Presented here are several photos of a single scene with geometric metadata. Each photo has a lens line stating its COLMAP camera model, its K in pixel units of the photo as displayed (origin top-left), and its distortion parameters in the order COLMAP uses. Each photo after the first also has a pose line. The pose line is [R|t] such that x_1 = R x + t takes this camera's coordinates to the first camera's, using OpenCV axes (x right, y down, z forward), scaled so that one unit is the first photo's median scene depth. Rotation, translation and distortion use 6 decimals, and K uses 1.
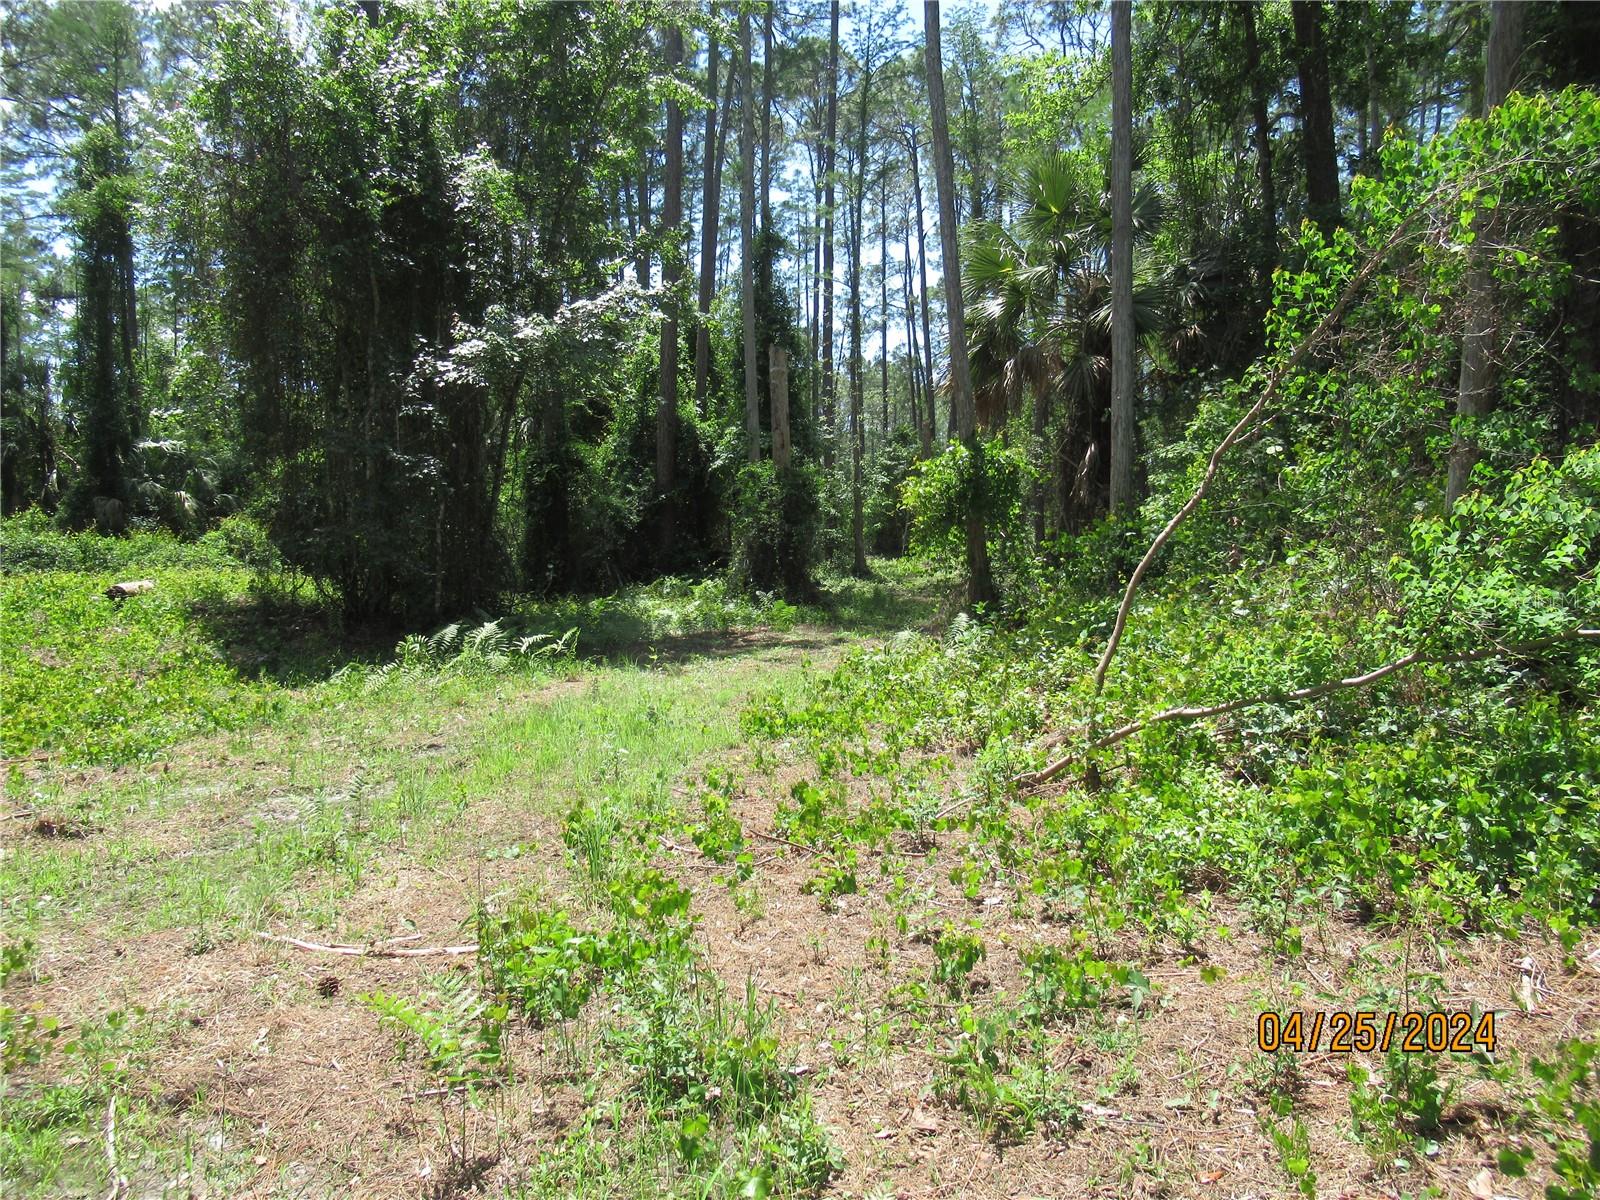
lens RADIAL K [[1161.5, 0, 779.1], [0, 1161.5, 624.5], [0, 0, 1]] dist [-0.017600, 0.008803]
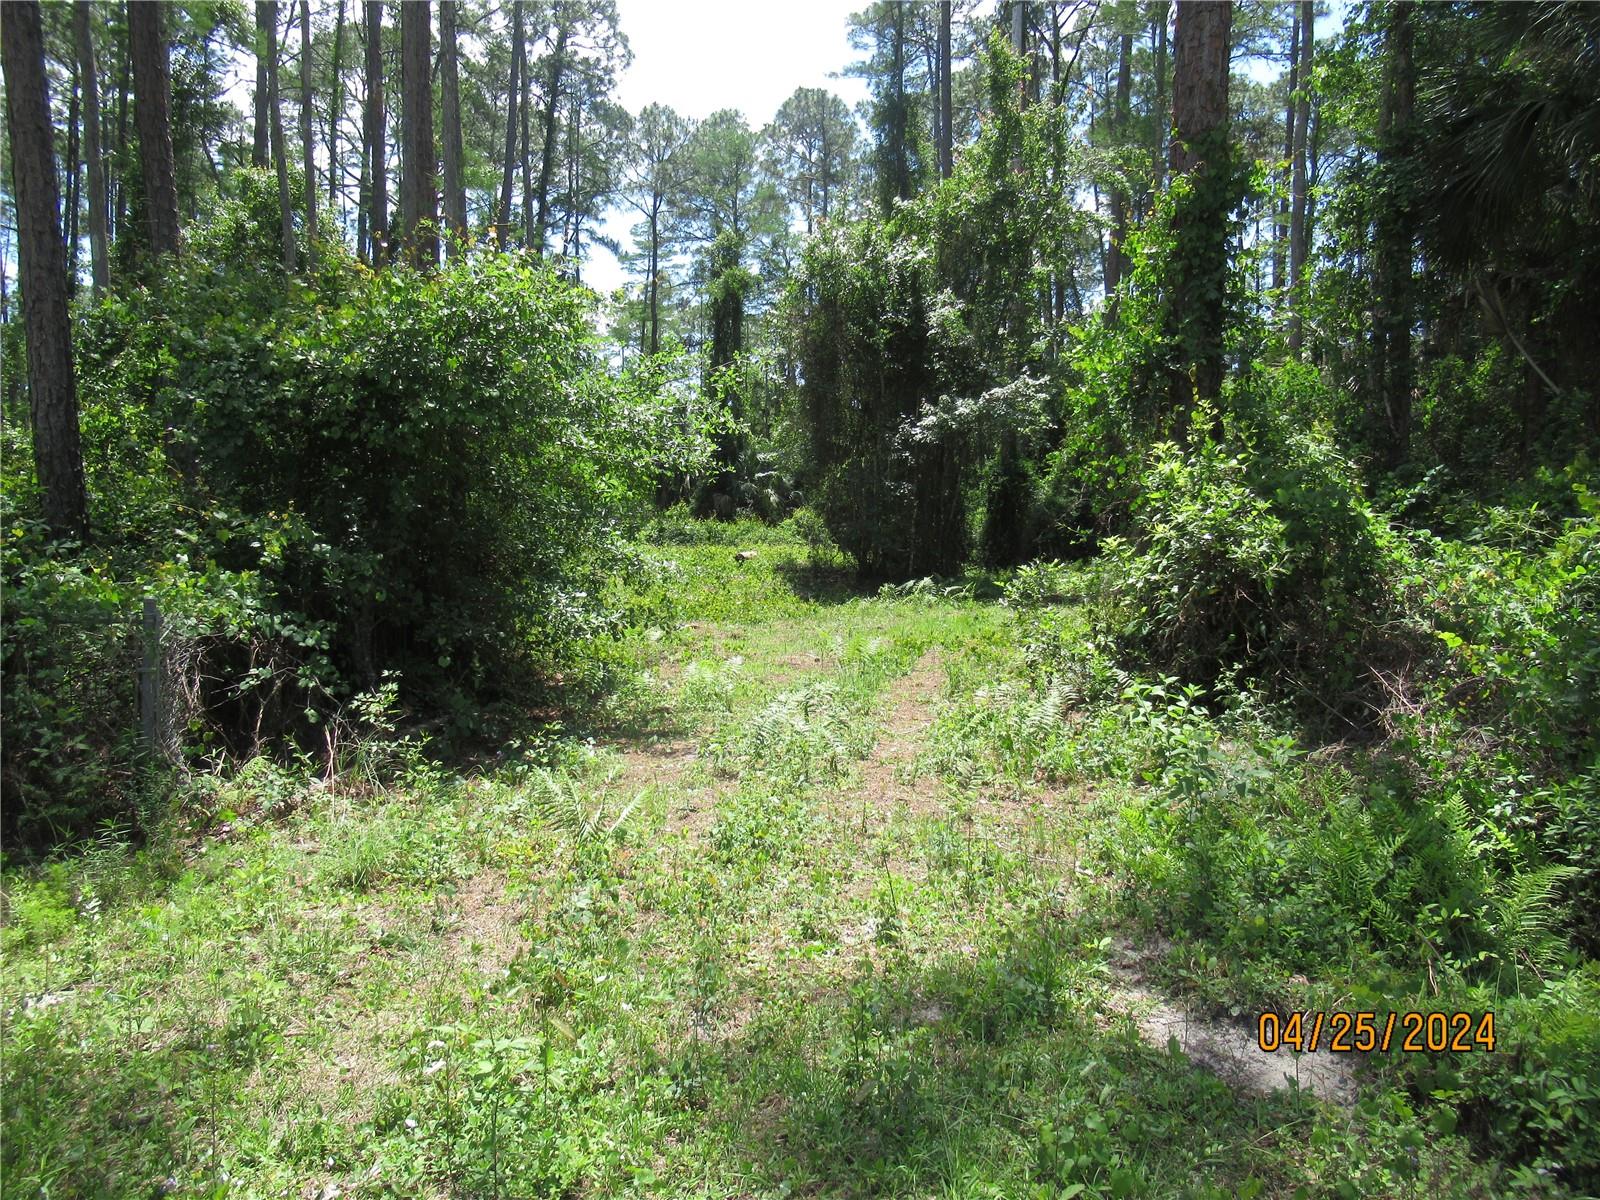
lens RADIAL K [[1161.5, 0, 798.0], [0, 1161.5, 602.3], [0, 0, 1]] dist [-0.017600, 0.008803]
pose [[0.903301, 0.038224, -0.427301, 0.299243], [-0.039896, 0.999191, 0.005041, 0.031114], [0.427148, 0.012494, 0.904096, -0.629637]]
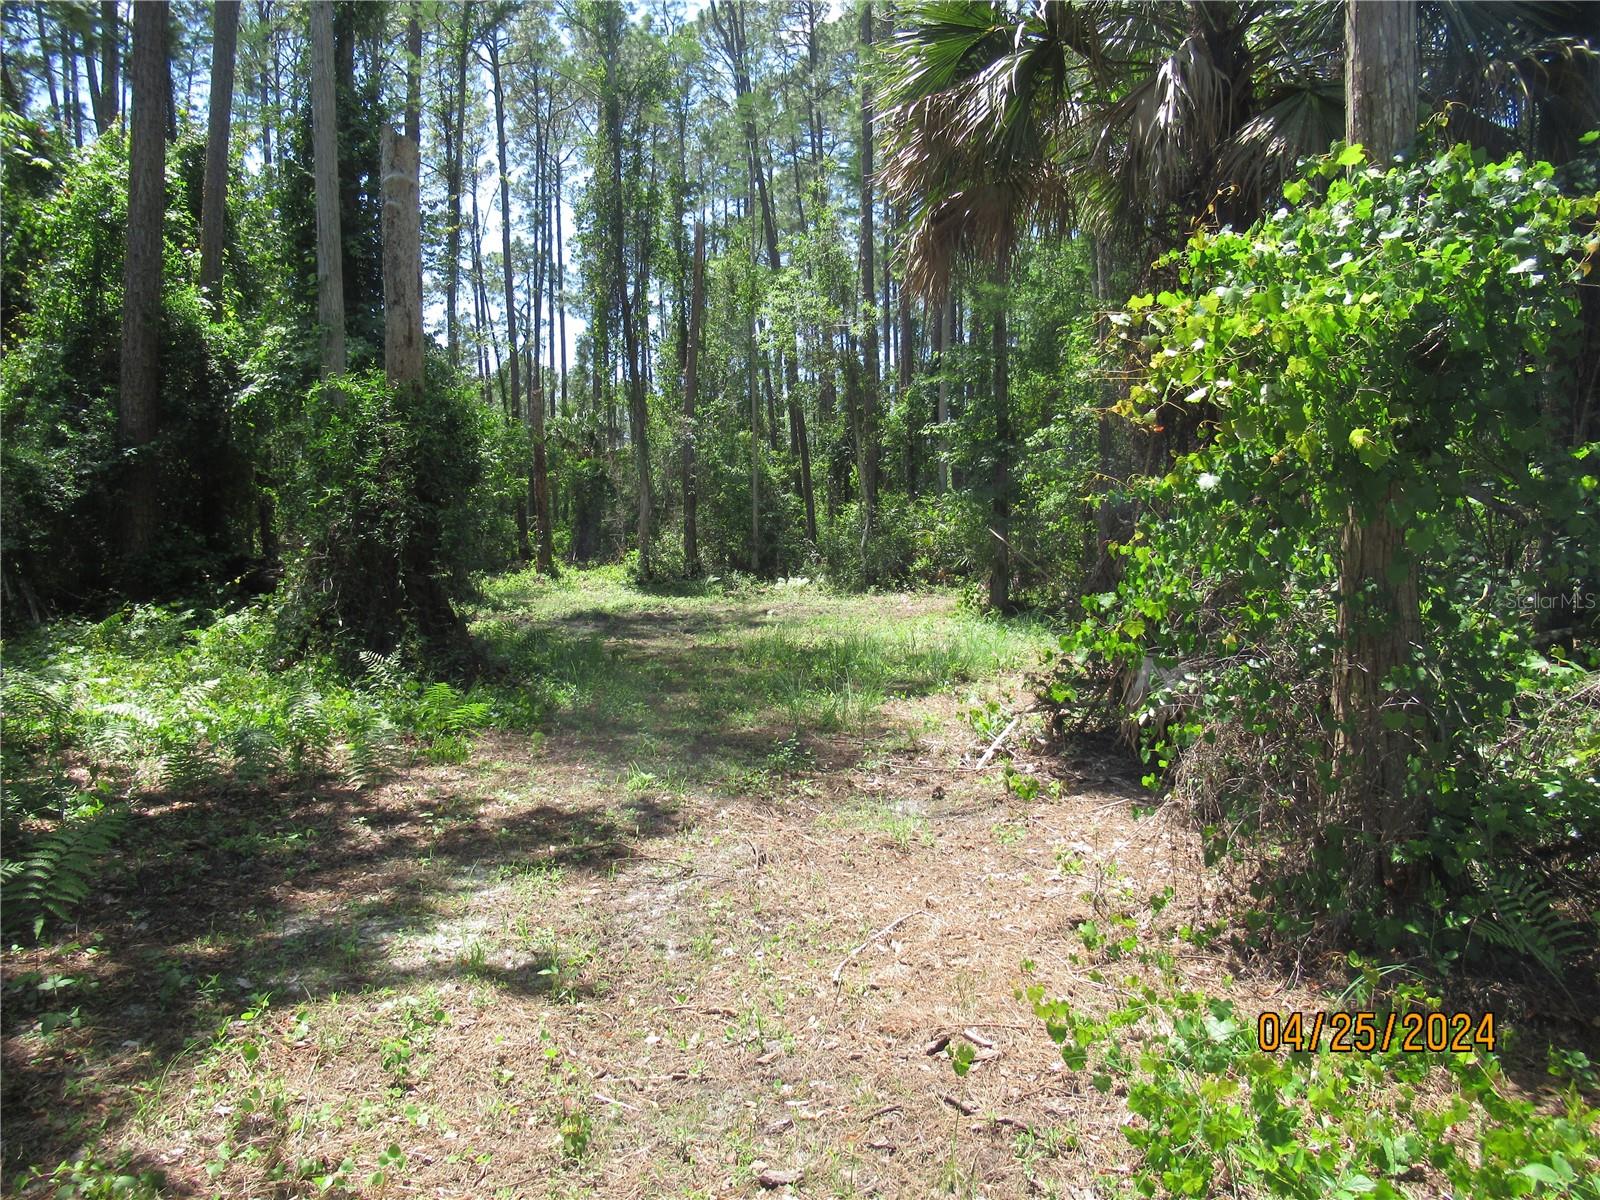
lens RADIAL K [[1161.5, 0, 757.1], [0, 1161.5, 599.1], [0, 0, 1]] dist [-0.017600, 0.008803]
pose [[0.926377, 0.001400, 0.376595, -0.064156], [0.008896, 0.999633, -0.025599, -0.050915], [-0.376492, 0.027065, 0.926024, 0.756830]]
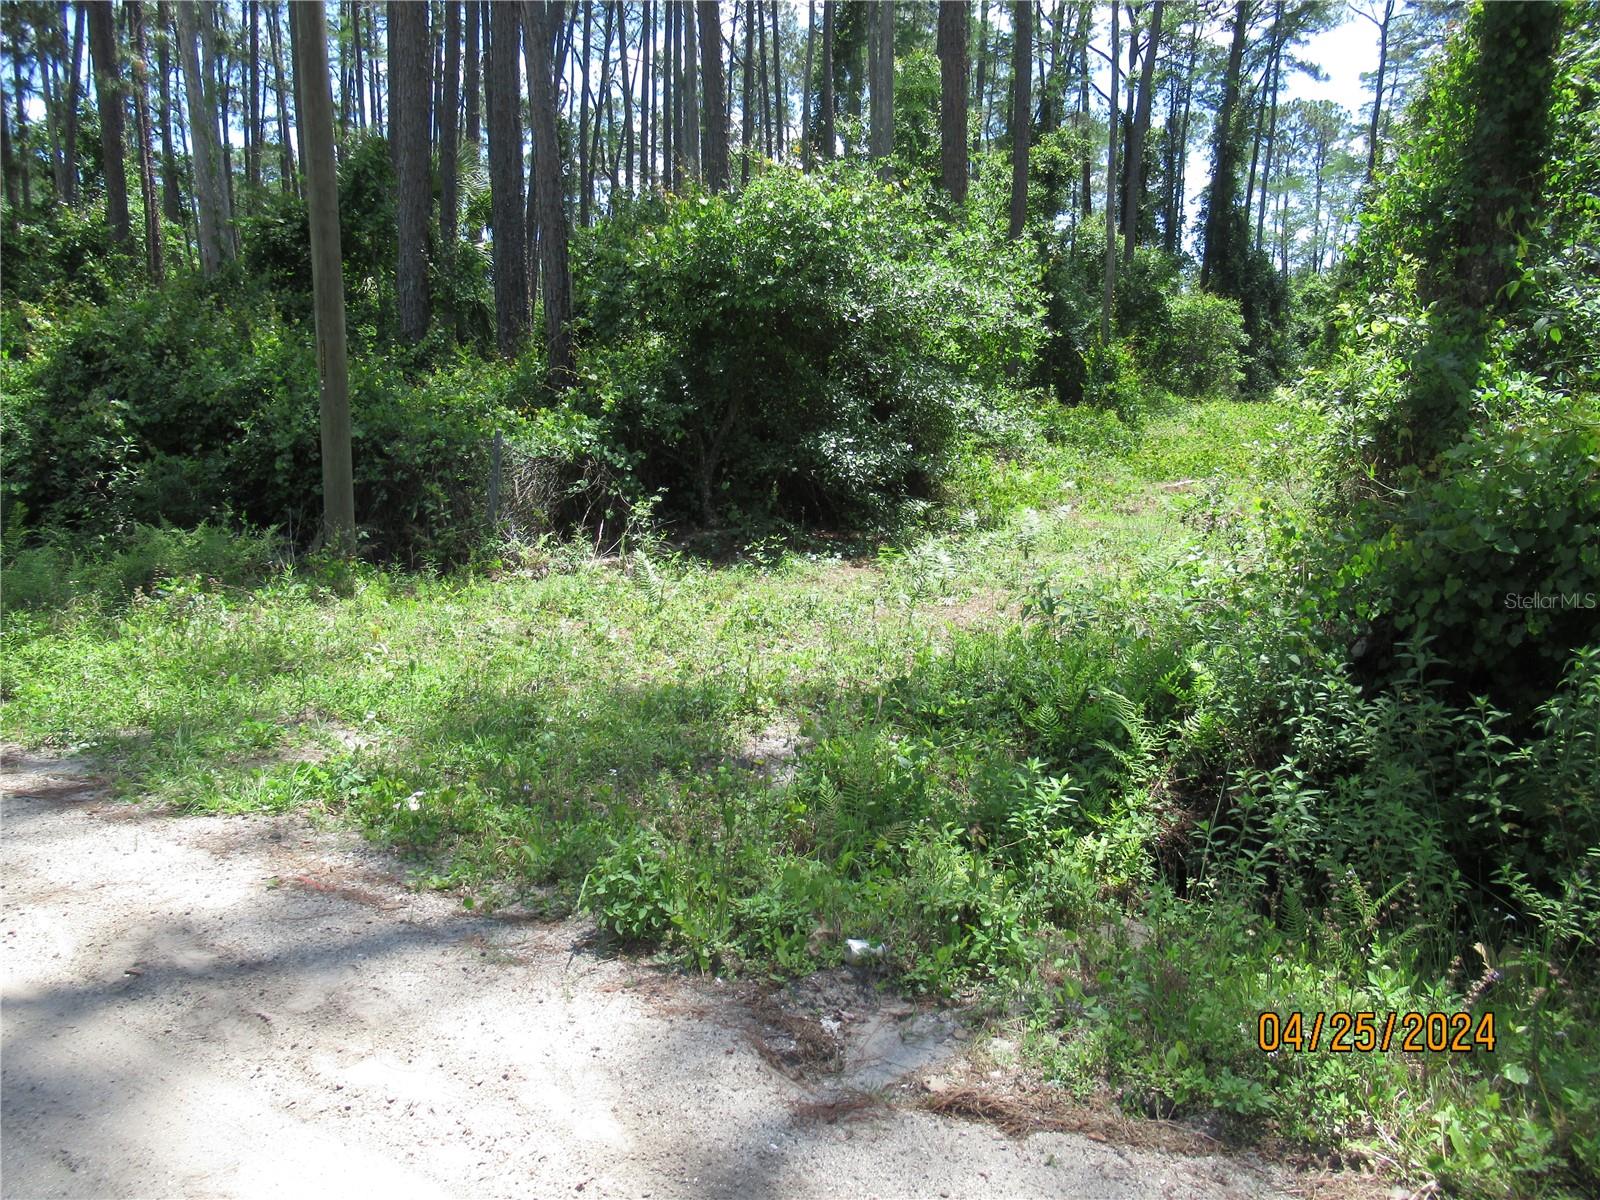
lens RADIAL K [[1161.5, 0, 809.2], [0, 1161.5, 604.1], [0, 0, 1]] dist [-0.017600, 0.008803]
pose [[0.484595, 0.175622, -0.856927, 0.580516], [-0.065988, 0.984186, 0.164386, 0.017836], [0.872246, -0.023113, 0.488521, -0.531696]]
